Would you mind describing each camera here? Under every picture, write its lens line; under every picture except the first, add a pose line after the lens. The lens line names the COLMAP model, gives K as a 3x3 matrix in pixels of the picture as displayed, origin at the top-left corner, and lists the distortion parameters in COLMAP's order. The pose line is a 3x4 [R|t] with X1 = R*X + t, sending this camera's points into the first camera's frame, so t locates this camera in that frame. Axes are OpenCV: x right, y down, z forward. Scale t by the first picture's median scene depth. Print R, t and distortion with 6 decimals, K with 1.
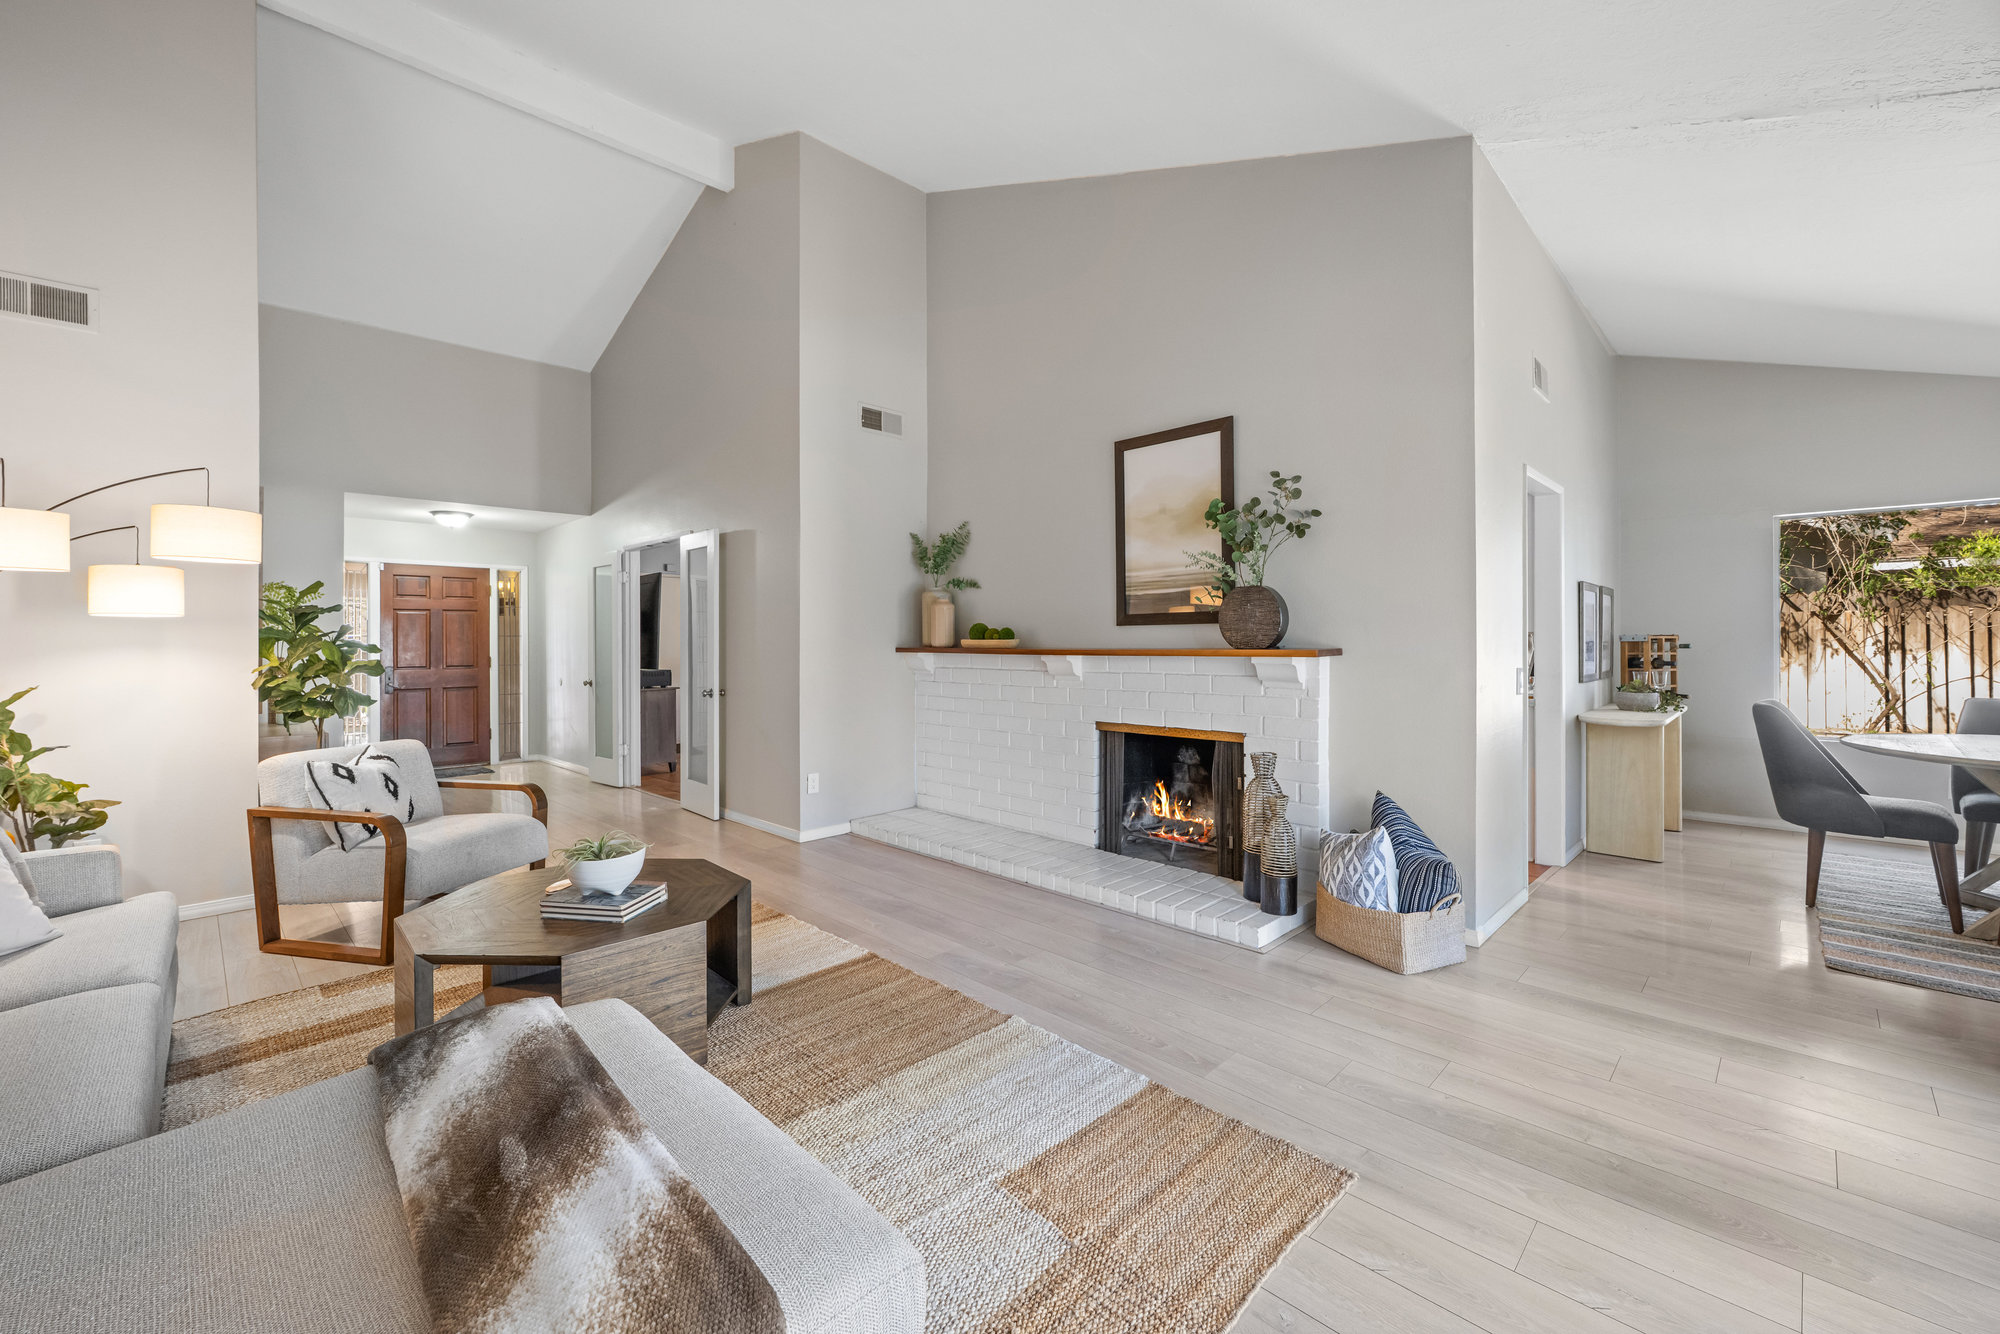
lens RADIAL K [[816.4, 0, 1005.2], [0, 816.4, 647.7], [0, 0, 1]] dist [-0.026969, 0.002597]
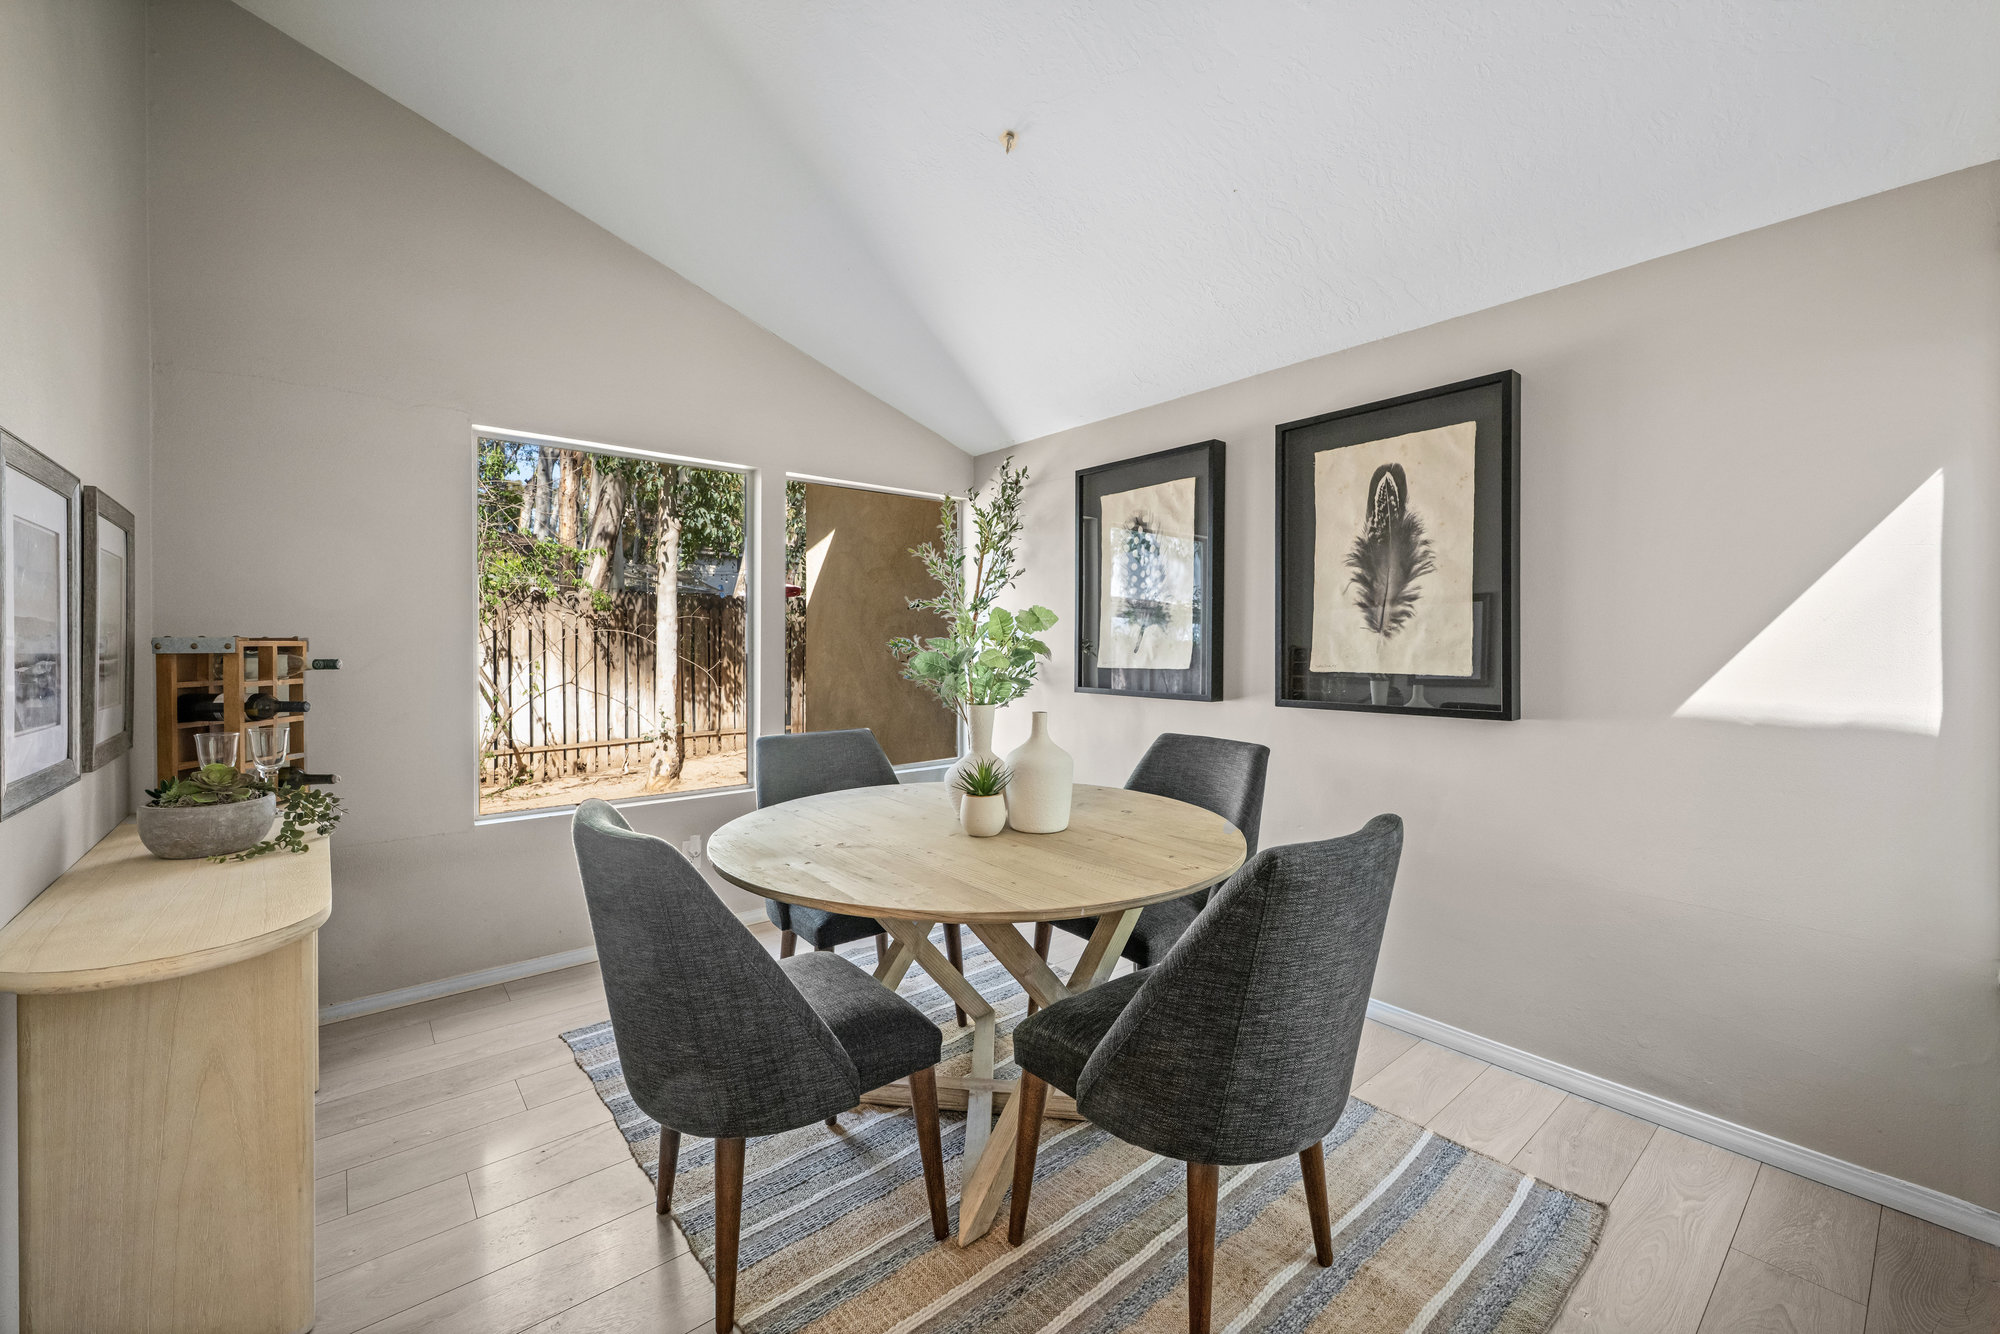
lens RADIAL K [[816.4, 0, 1000.3], [0, 816.4, 653.9], [0, 0, 1]] dist [-0.026969, 0.002597]
pose [[0.094644, -0.007609, 0.995482, 0.441767], [0.003835, 0.999966, 0.007279, -0.009055], [-0.995504, 0.003129, 0.094670, 0.583113]]
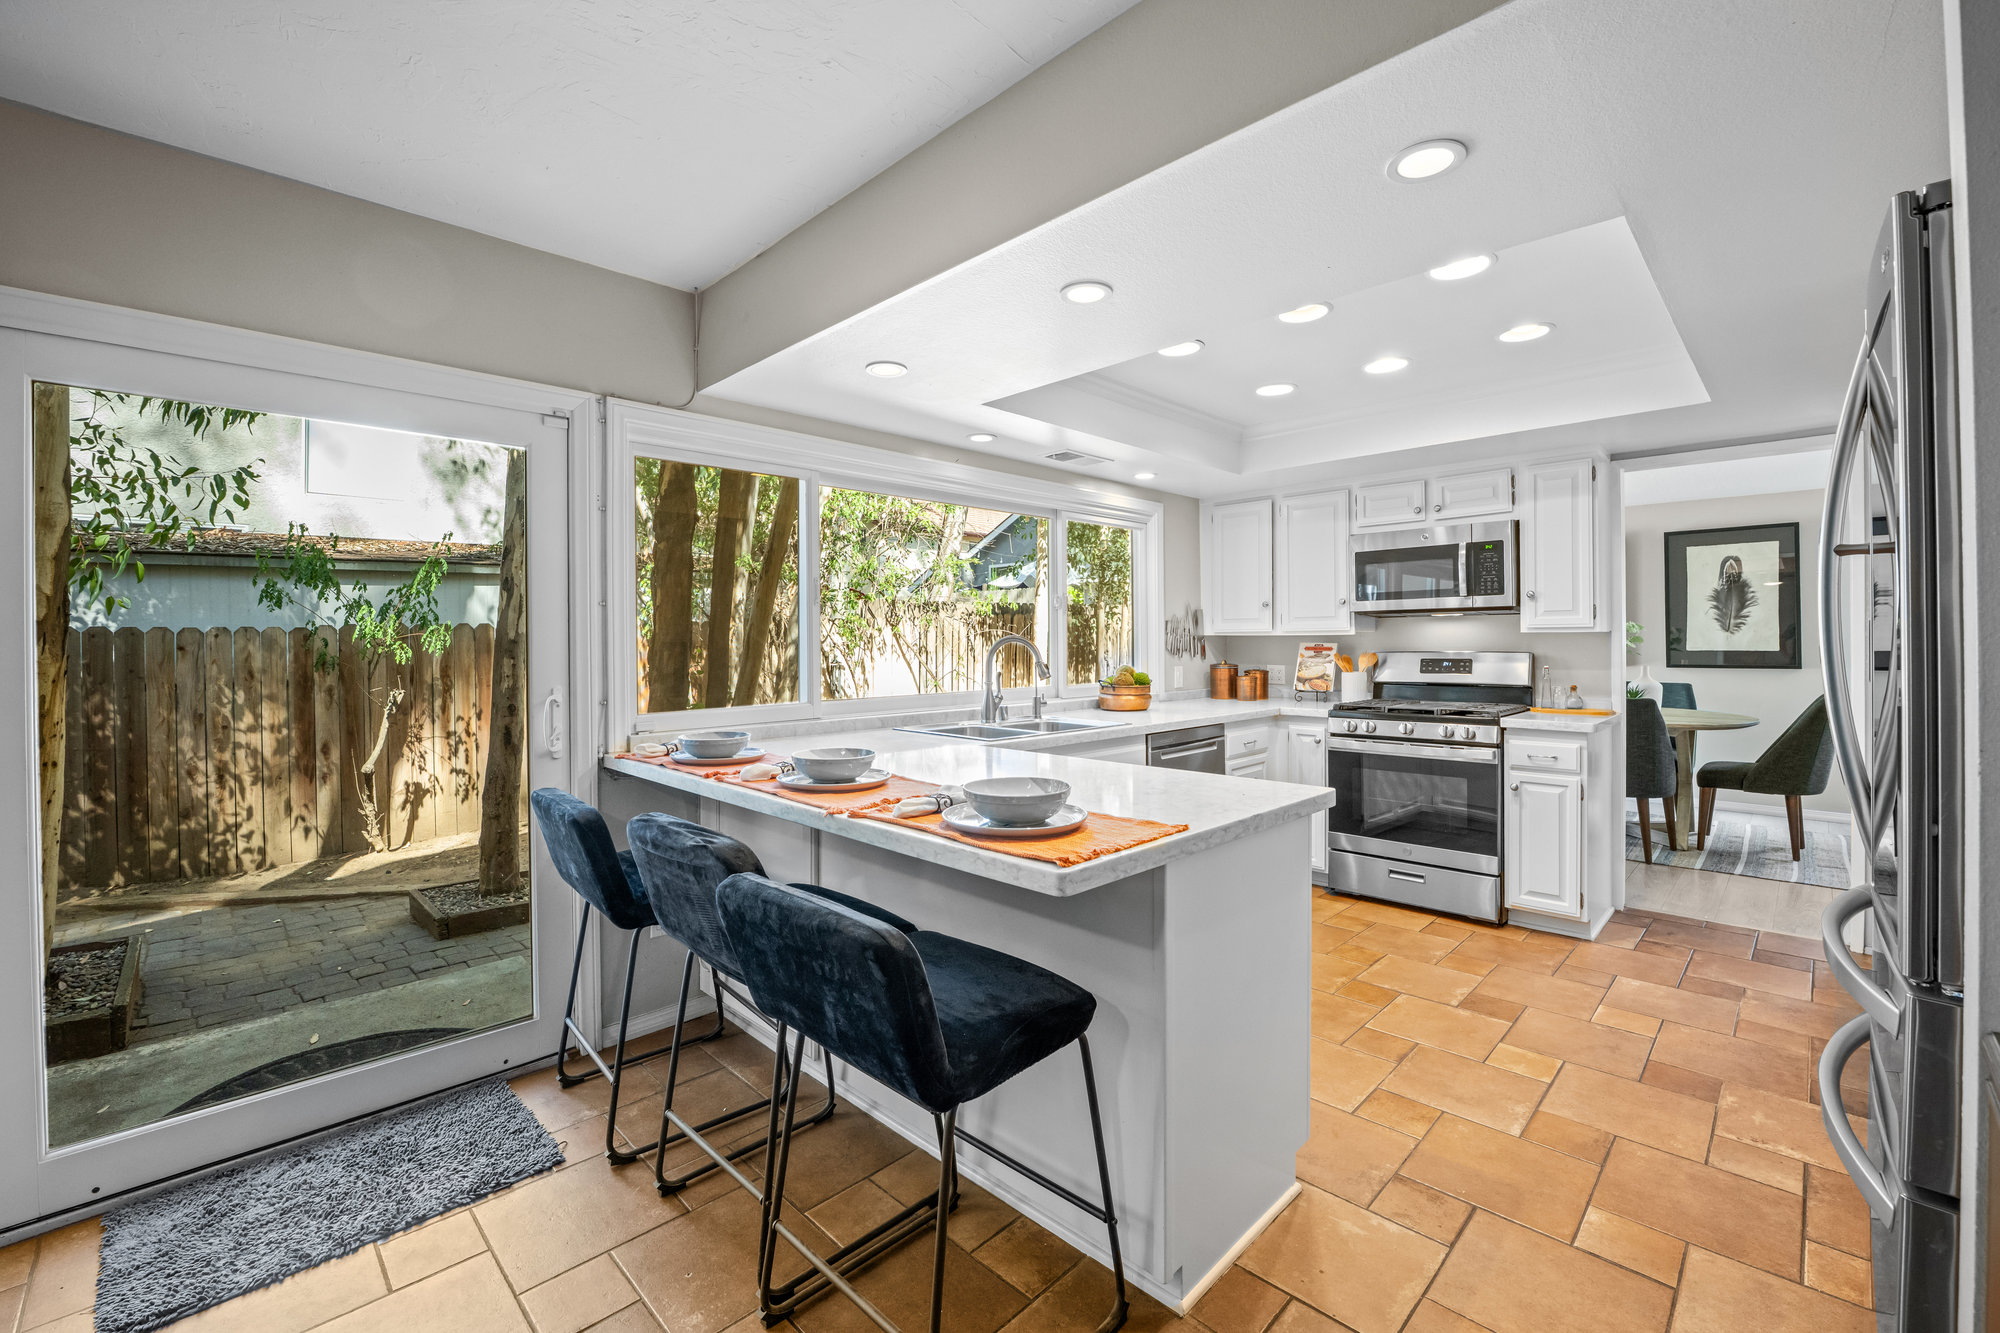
lens RADIAL K [[816.4, 0, 1005.3], [0, 816.4, 640.4], [0, 0, 1]] dist [-0.026969, 0.002597]
pose [[0.014806, -0.000918, 0.999890, -0.176668], [0.016053, 0.999871, 0.000680, -0.023198], [-0.999762, 0.016041, 0.014819, 1.412141]]
